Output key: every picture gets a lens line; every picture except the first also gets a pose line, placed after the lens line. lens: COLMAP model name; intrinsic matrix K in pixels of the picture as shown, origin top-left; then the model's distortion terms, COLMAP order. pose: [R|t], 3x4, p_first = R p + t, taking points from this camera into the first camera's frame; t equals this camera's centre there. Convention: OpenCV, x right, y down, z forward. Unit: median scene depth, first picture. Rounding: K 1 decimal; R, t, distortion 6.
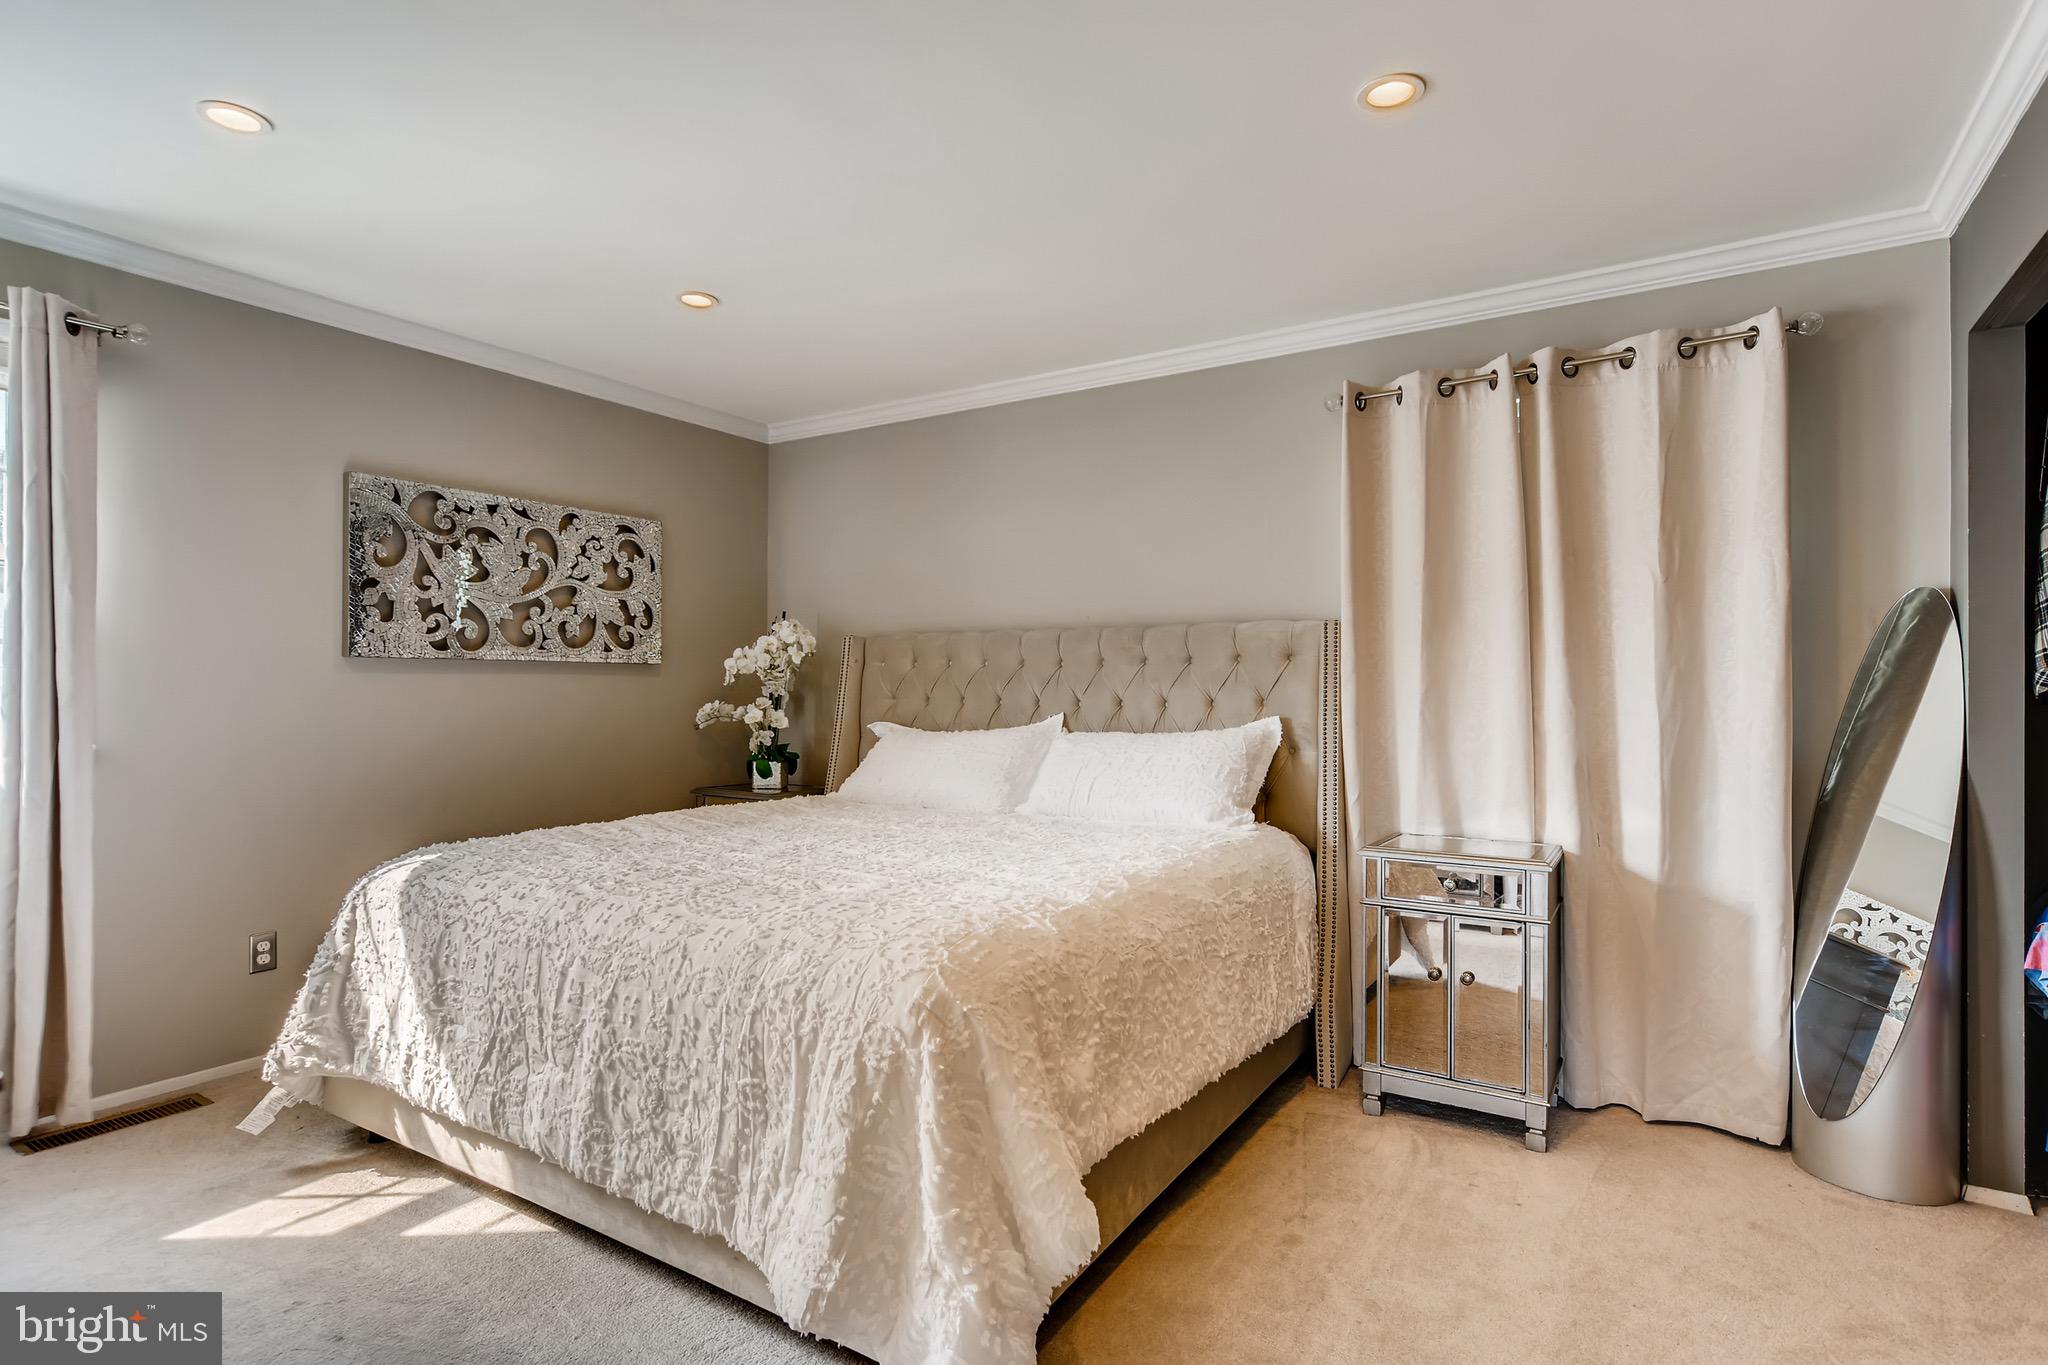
lens RADIAL K [[1040.8, 0, 1031.5], [0, 1040.8, 681.9], [0, 0, 1]] dist [0.000215, 0.002349]
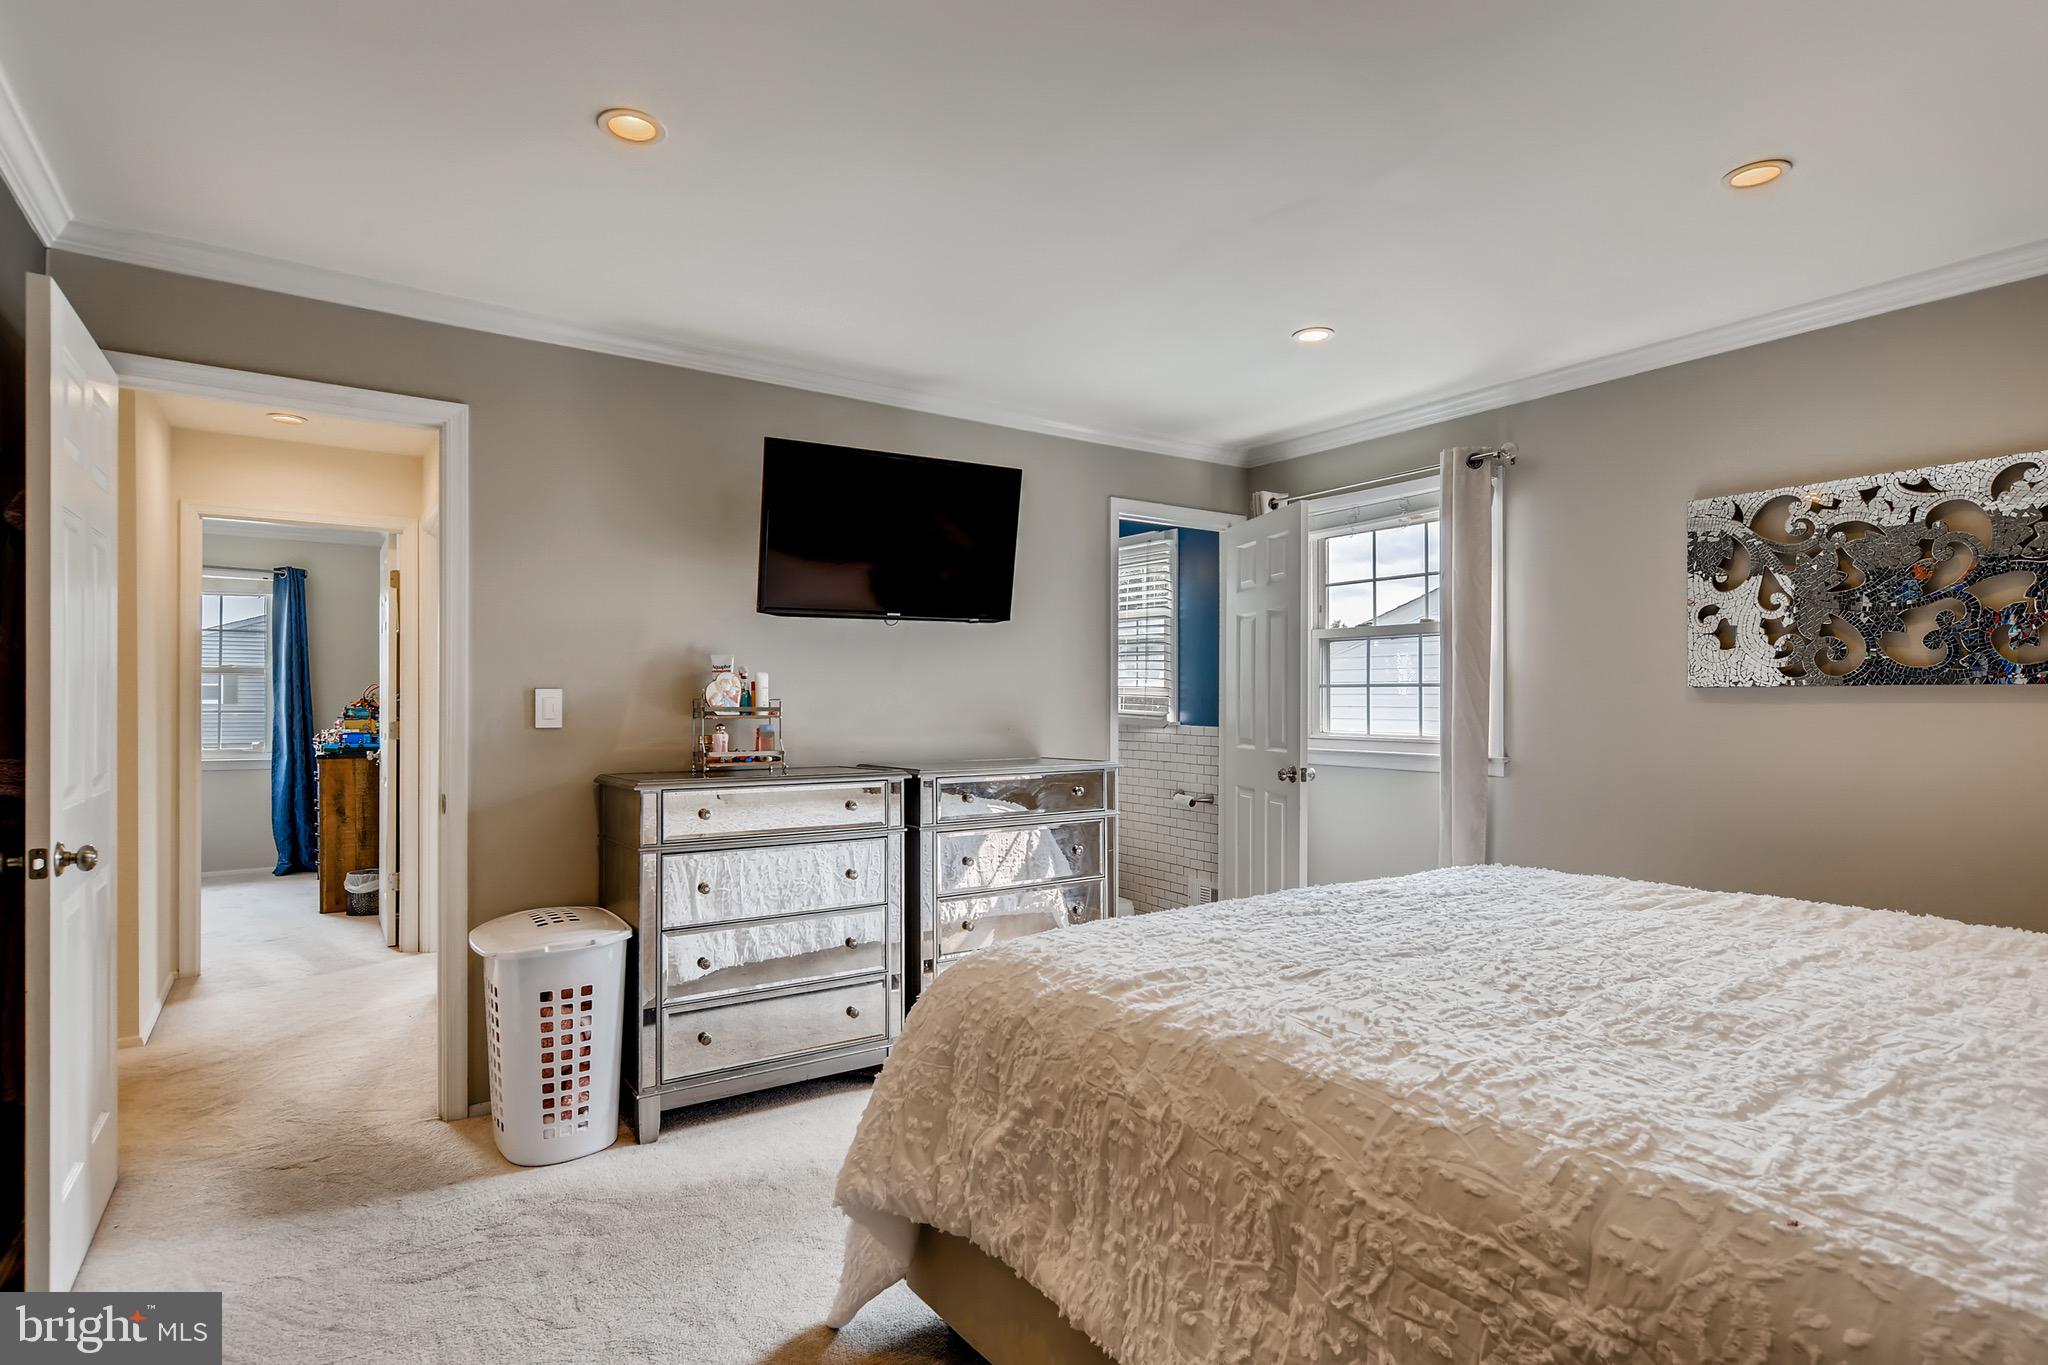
lens RADIAL K [[1040.8, 0, 1031.5], [0, 1040.8, 681.9], [0, 0, 1]] dist [0.000215, 0.002349]
pose [[-0.392713, -0.024785, -0.919327, 0.477573], [-0.006081, 0.999685, -0.024354, -0.001267], [0.919641, -0.003974, -0.392740, 0.767243]]
